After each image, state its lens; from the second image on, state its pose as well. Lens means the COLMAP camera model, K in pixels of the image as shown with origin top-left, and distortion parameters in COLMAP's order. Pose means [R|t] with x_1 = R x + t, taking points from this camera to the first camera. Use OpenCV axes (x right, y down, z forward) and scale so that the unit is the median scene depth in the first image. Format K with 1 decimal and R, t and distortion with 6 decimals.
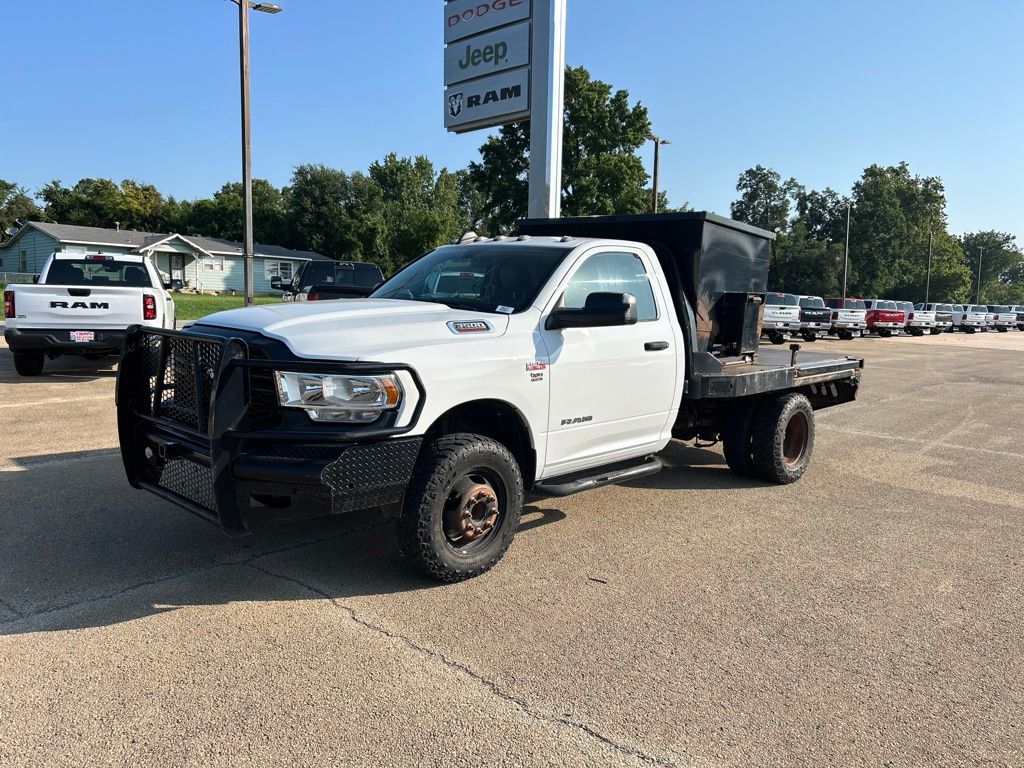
lens RADIAL K [[760.5, 0, 503.1], [0, 760.5, 382.4], [0, 0, 1]] dist [0.021329, -0.008781]
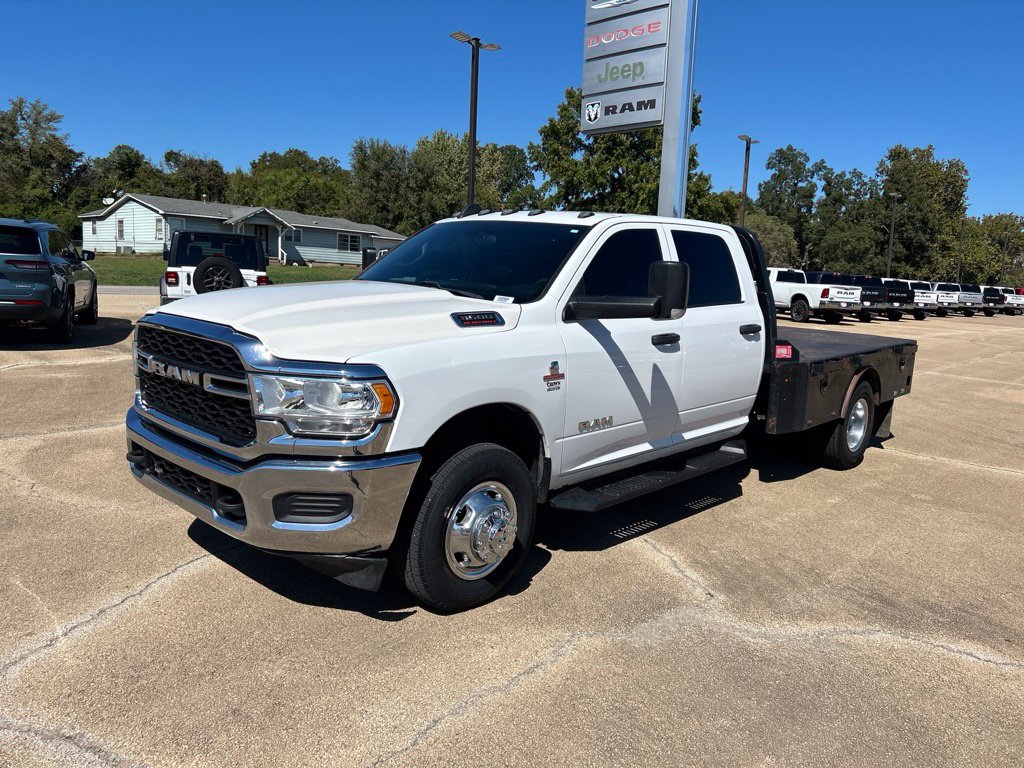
lens RADIAL K [[761.7, 0, 508.2], [0, 761.7, 381.5], [0, 0, 1]] dist [0.024009, -0.007447]
pose [[0.999814, 0.019284, 0.001036, -0.105448], [-0.019309, 0.999209, 0.034772, 0.009006], [-0.000365, -0.034785, 0.999395, -0.114443]]
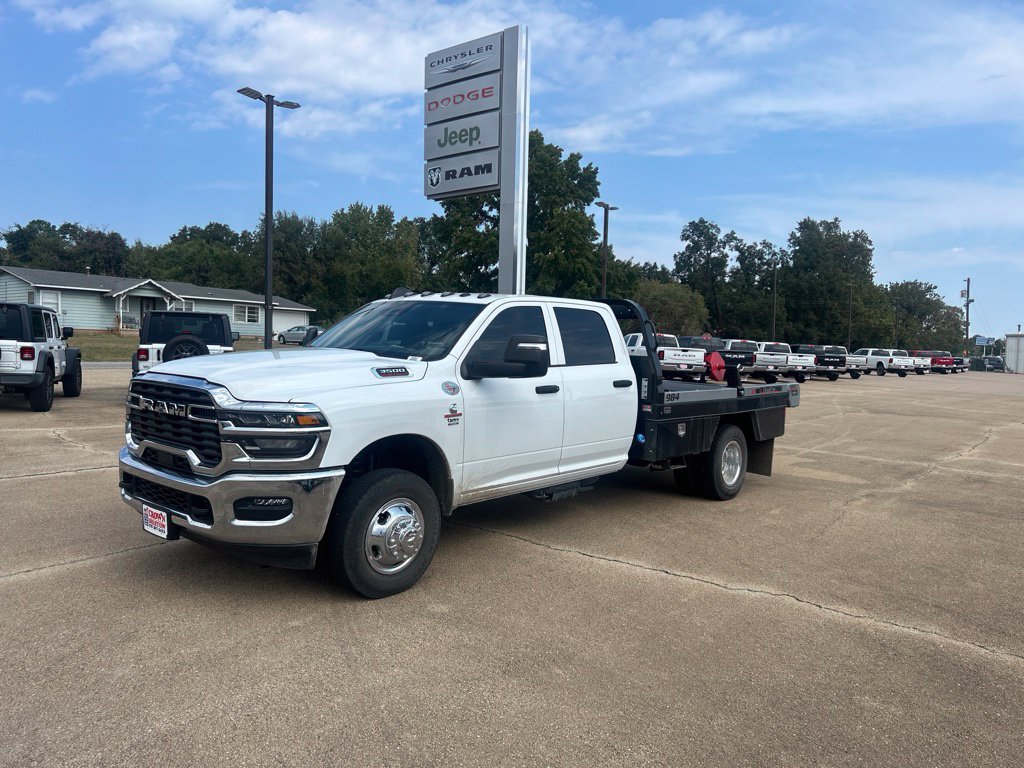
lens RADIAL K [[757.4, 0, 509.0], [0, 757.4, 384.1], [0, 0, 1]] dist [0.040263, -0.007753]
pose [[0.997537, -0.000054, 0.070148, -0.017143], [0.003843, 0.998540, -0.053879, 0.007552], [-0.070043, 0.054016, 0.996080, -0.080629]]
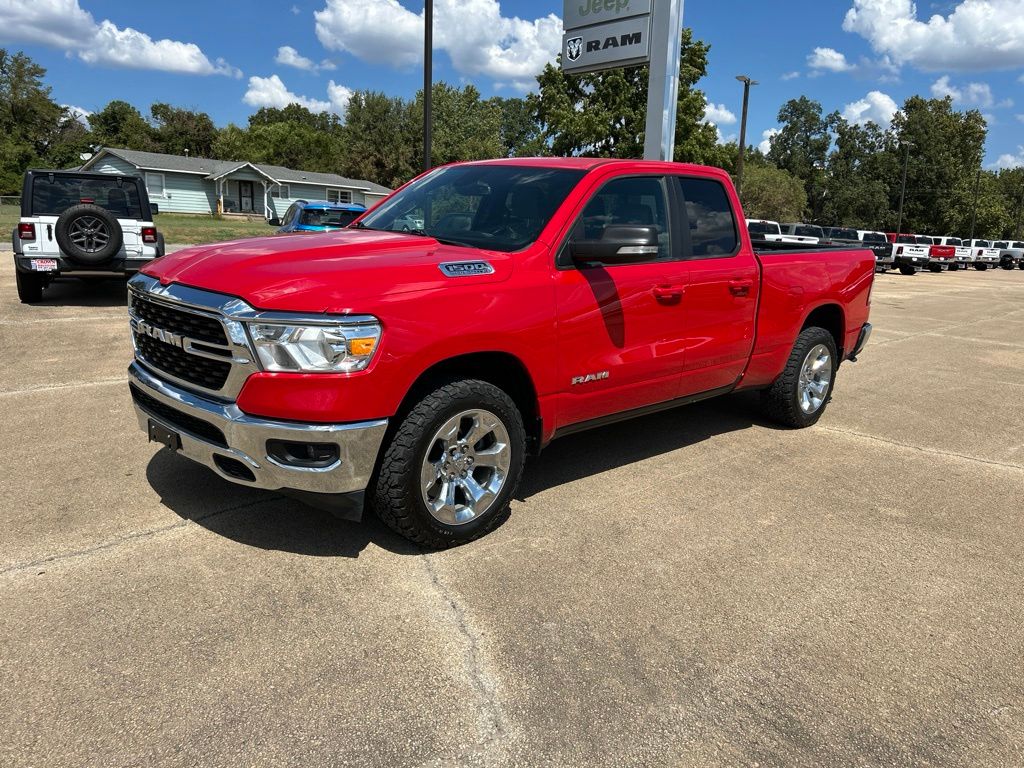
lens RADIAL K [[763.1, 0, 515.8], [0, 763.1, 378.5], [0, 0, 1]] dist [0.019873, -0.005529]
pose [[0.999890, 0.014420, -0.003610, -0.075877], [-0.014072, 0.996466, 0.082809, 0.008054], [0.004792, -0.082749, 0.996559, -0.070119]]
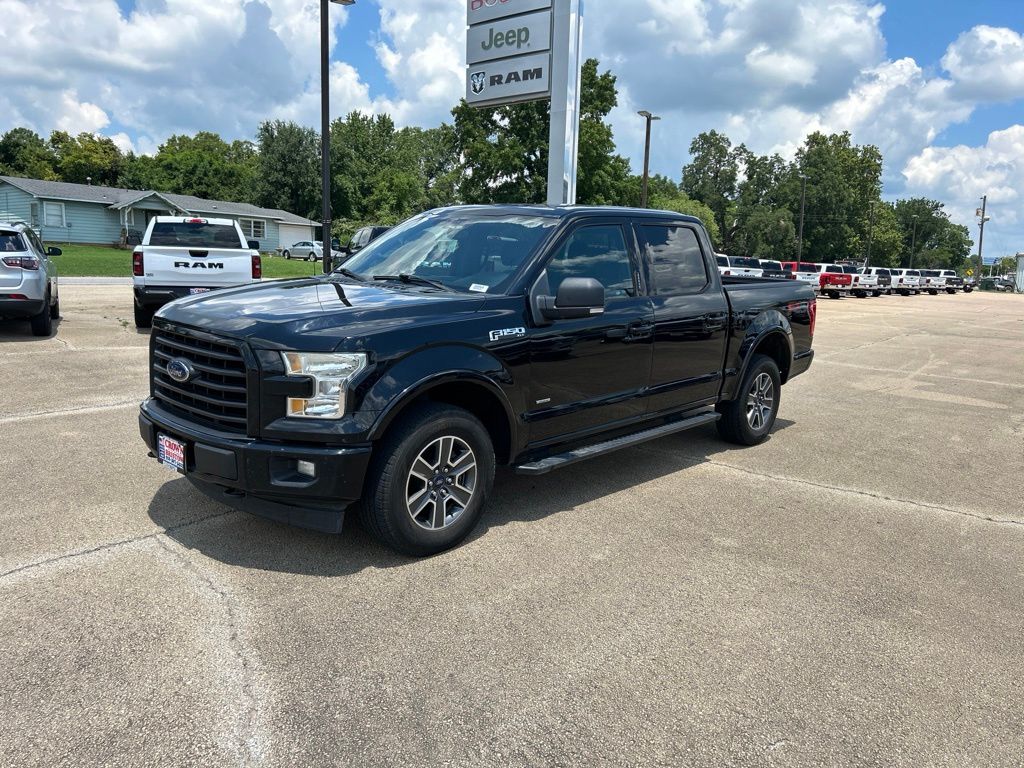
lens RADIAL K [[764.4, 0, 505.7], [0, 764.4, 379.4], [0, 0, 1]] dist [0.016244, 0.002402]
pose [[0.996885, -0.002458, 0.078830, -0.062214], [-0.001244, 0.998899, 0.046887, 0.006545], [-0.078859, -0.046839, 0.995785, -0.069374]]
